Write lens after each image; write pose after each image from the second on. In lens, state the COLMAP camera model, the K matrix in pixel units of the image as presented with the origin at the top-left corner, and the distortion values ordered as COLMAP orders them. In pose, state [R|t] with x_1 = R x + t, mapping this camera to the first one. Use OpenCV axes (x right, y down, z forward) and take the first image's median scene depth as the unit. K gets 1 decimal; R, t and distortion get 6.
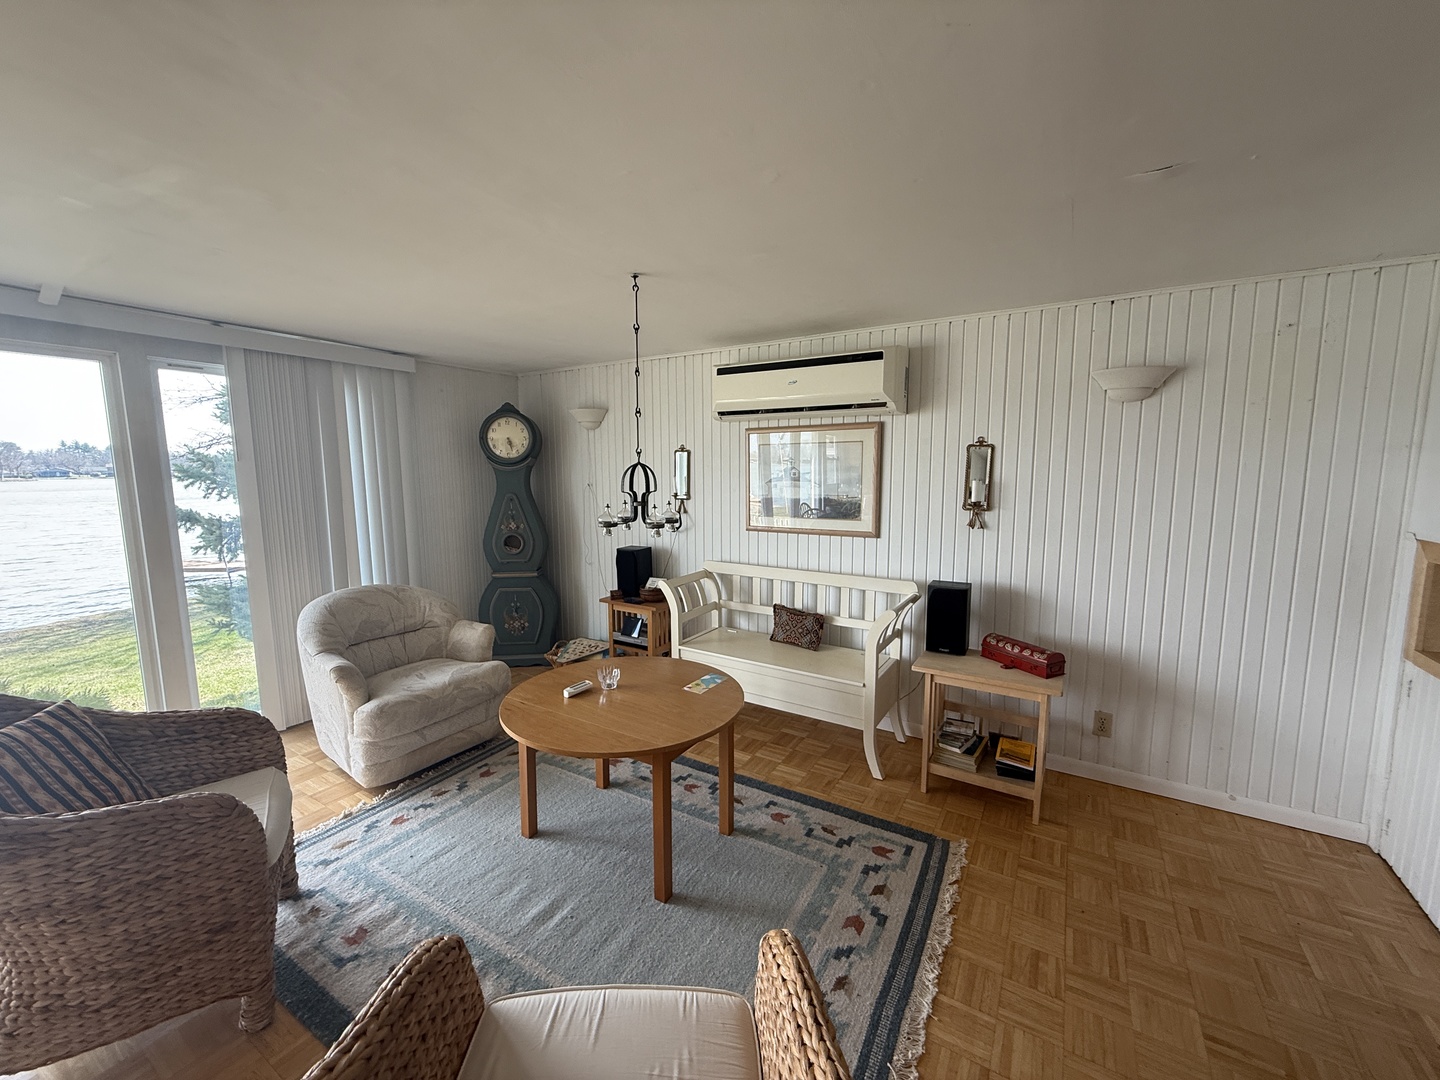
lens RADIAL K [[571.5, 0, 713.9], [0, 571.5, 542.3], [0, 0, 1]] dist [0.000008, 0.000026]
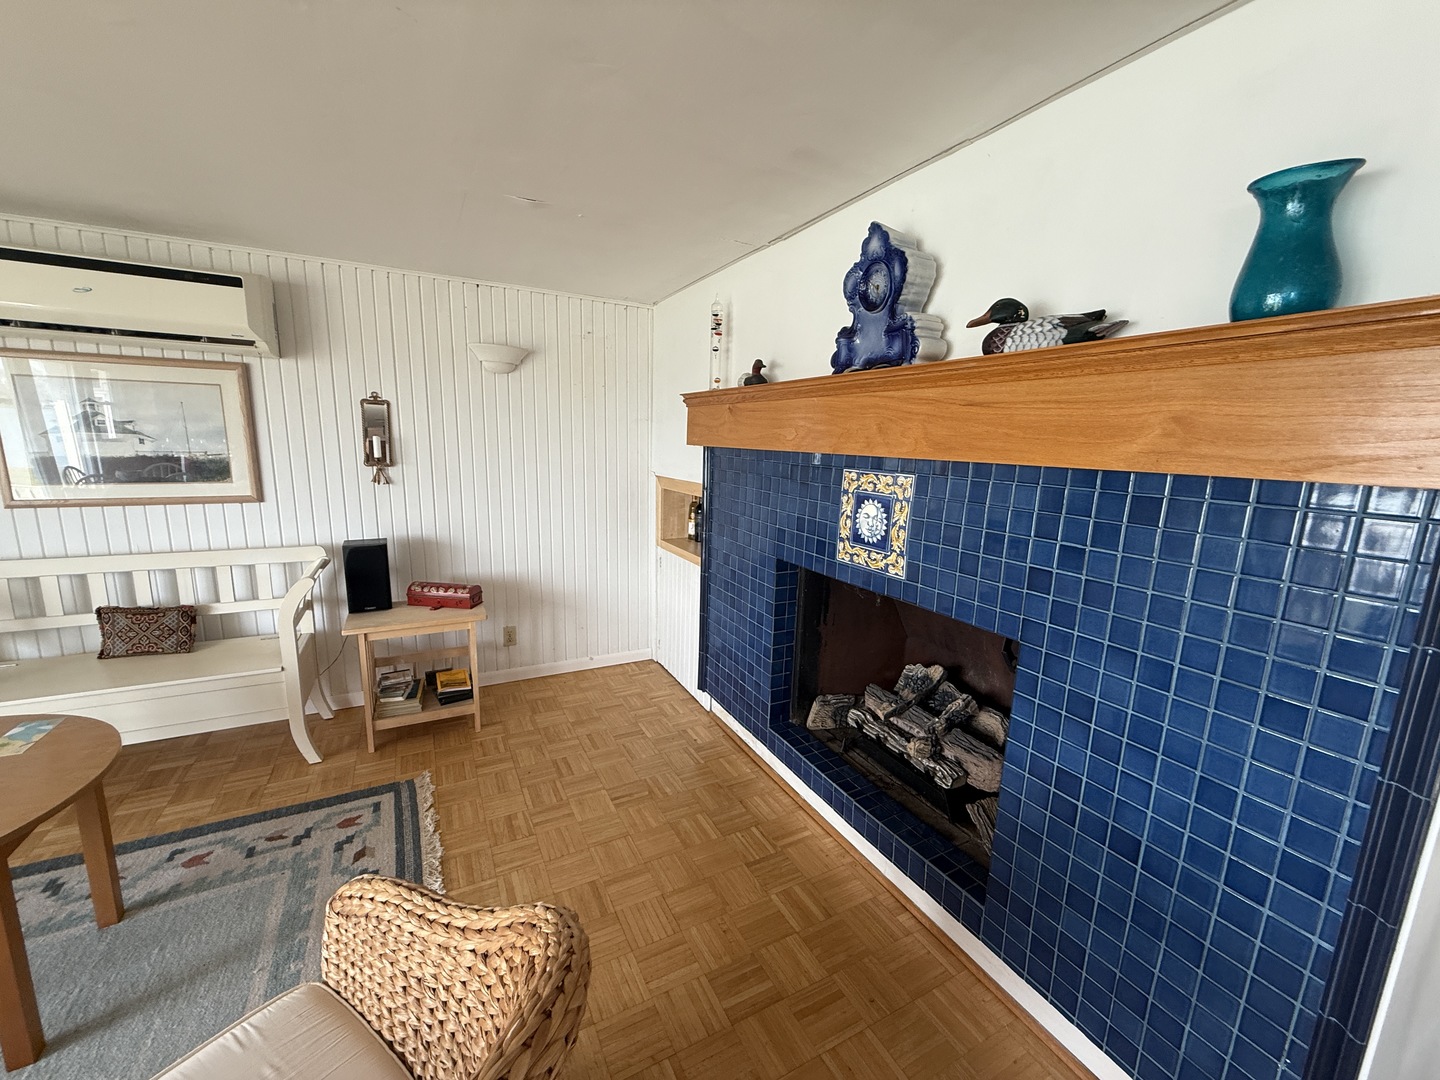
lens RADIAL K [[571.5, 0, 713.9], [0, 571.5, 542.3], [0, 0, 1]] dist [0.000008, 0.000026]
pose [[0.510993, -0.137208, 0.848563, -0.122983], [0.078618, 0.990501, 0.112816, 0.010663], [-0.855982, 0.009064, 0.516926, -0.025218]]
